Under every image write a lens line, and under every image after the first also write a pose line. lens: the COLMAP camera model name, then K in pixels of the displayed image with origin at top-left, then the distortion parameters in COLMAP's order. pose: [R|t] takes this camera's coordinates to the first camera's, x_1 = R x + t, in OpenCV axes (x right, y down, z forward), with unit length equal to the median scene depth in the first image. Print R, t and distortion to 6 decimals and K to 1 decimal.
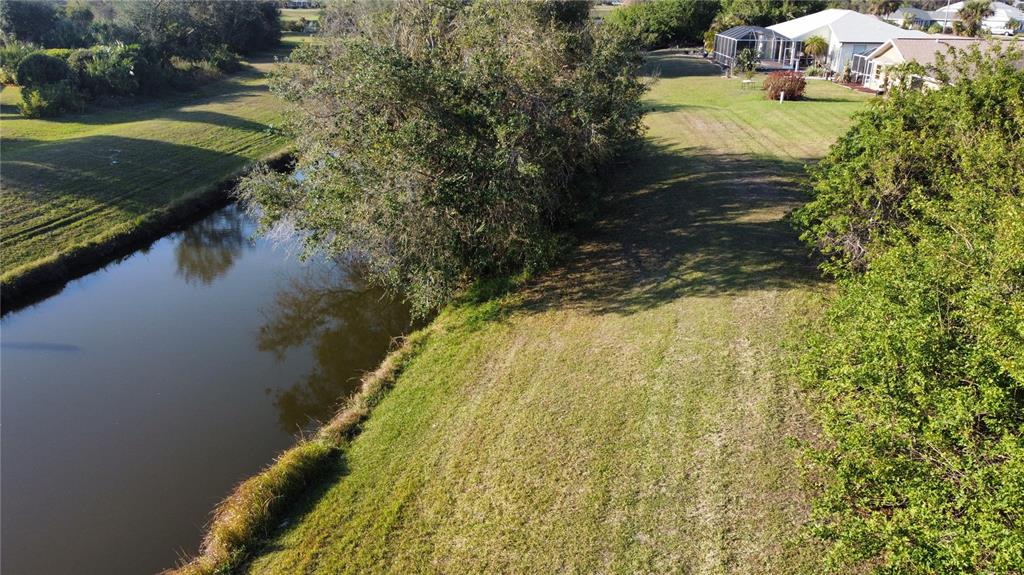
lens RADIAL K [[742.9, 0, 511.9], [0, 742.9, 290.5], [0, 0, 1]] dist [-0.002974, -0.005137]
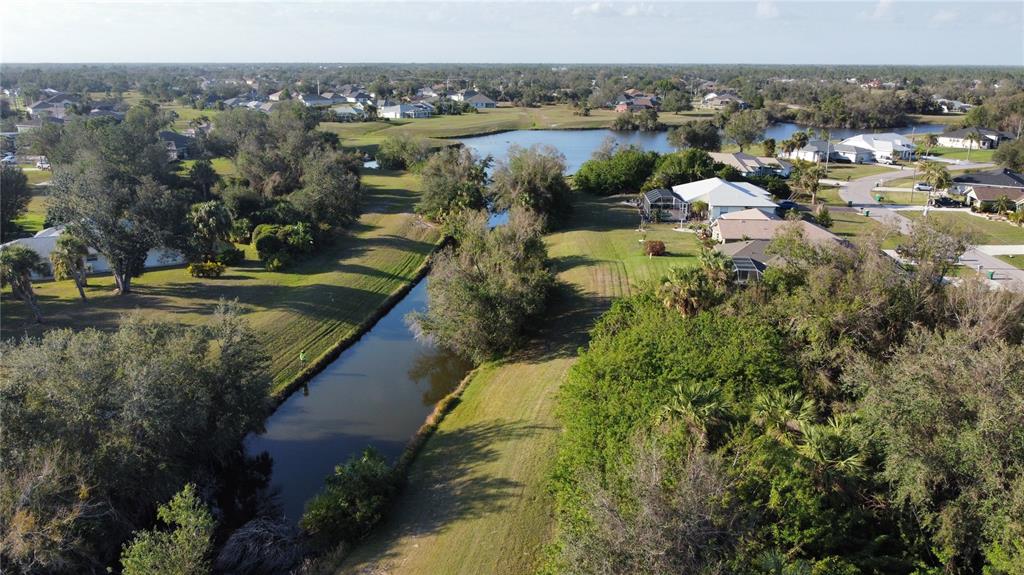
lens RADIAL K [[742.9, 0, 519.5], [0, 742.9, 286.2], [0, 0, 1]] dist [-0.002974, -0.005137]
pose [[0.999989, 0.000614, -0.004743, 0.069605], [-0.001062, 0.995464, -0.095138, 0.001550], [0.004663, 0.095142, 0.995453, -1.912045]]
